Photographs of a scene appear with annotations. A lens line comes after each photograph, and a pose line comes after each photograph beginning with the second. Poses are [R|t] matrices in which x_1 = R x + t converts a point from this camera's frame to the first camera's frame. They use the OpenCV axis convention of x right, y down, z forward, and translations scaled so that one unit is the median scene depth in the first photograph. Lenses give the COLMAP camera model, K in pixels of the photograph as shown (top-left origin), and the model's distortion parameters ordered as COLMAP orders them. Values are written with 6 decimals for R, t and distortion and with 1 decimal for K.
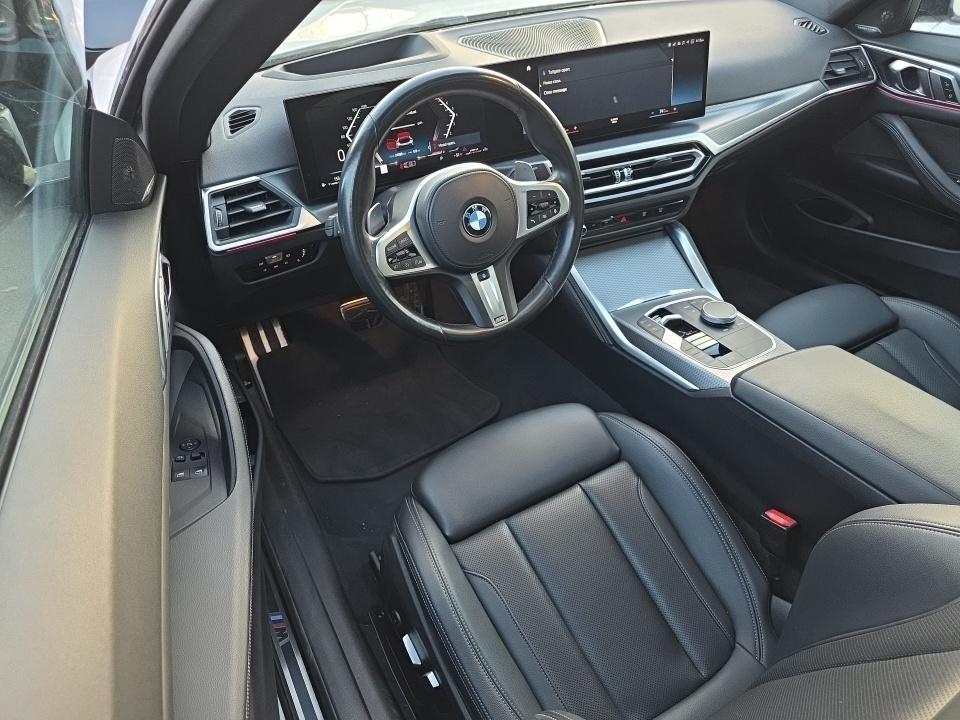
lens RADIAL K [[643.3, 0, 472.0], [0, 643.3, 366.3], [0, 0, 1]] dist [0.038488, -0.031952]
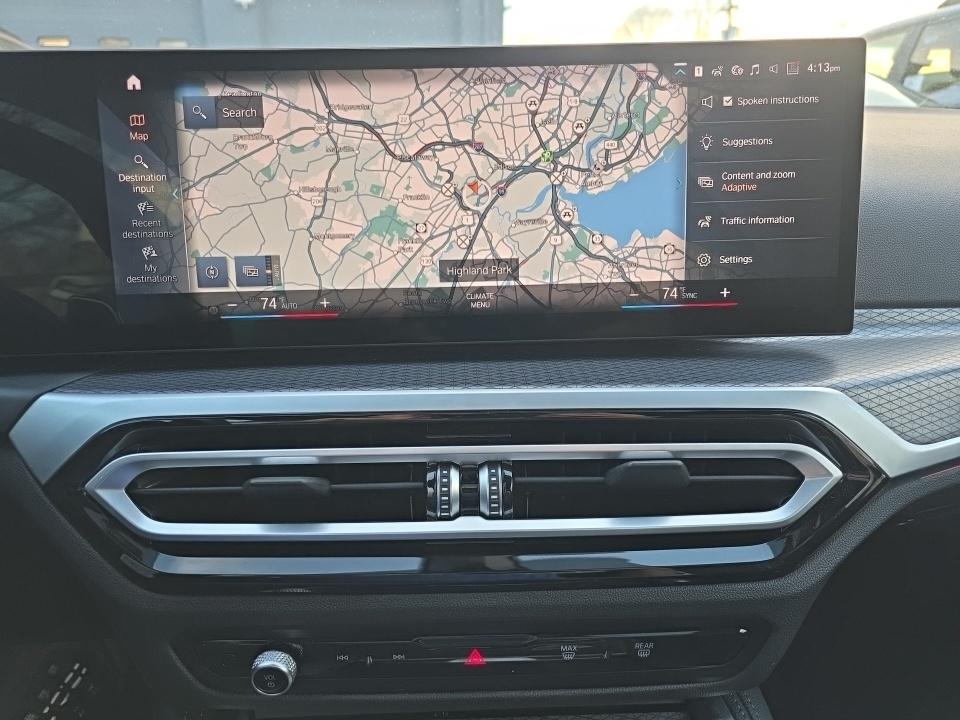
lens RADIAL K [[643.3, 0, 481.0], [0, 643.3, 351.6], [0, 0, 1]] dist [0.038488, -0.031952]
pose [[0.943134, 0.127892, -0.306825, 0.325237], [-0.228495, 0.919813, -0.318959, -0.279715], [0.241429, 0.370929, 0.896729, 0.786436]]
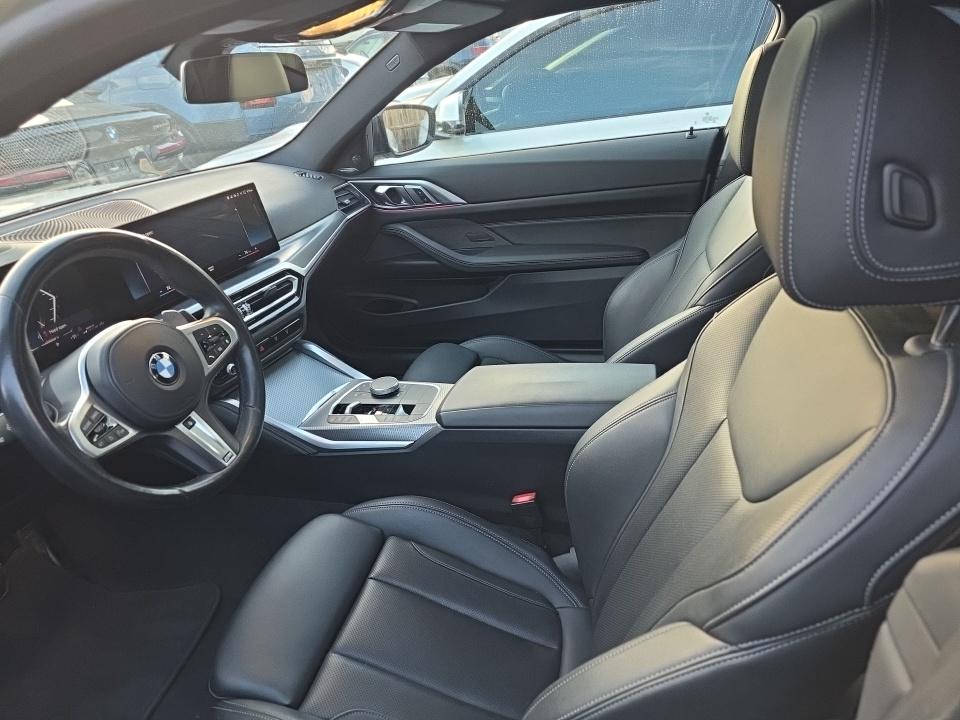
lens RADIAL K [[643.3, 0, 484.4], [0, 643.3, 364.2], [0, 0, 1]] dist [0.038488, -0.031952]
pose [[0.683740, -0.347555, 0.641642, -0.215316], [0.504167, 0.860679, -0.071046, 0.054886], [-0.527555, 0.372071, 0.763707, 0.021583]]
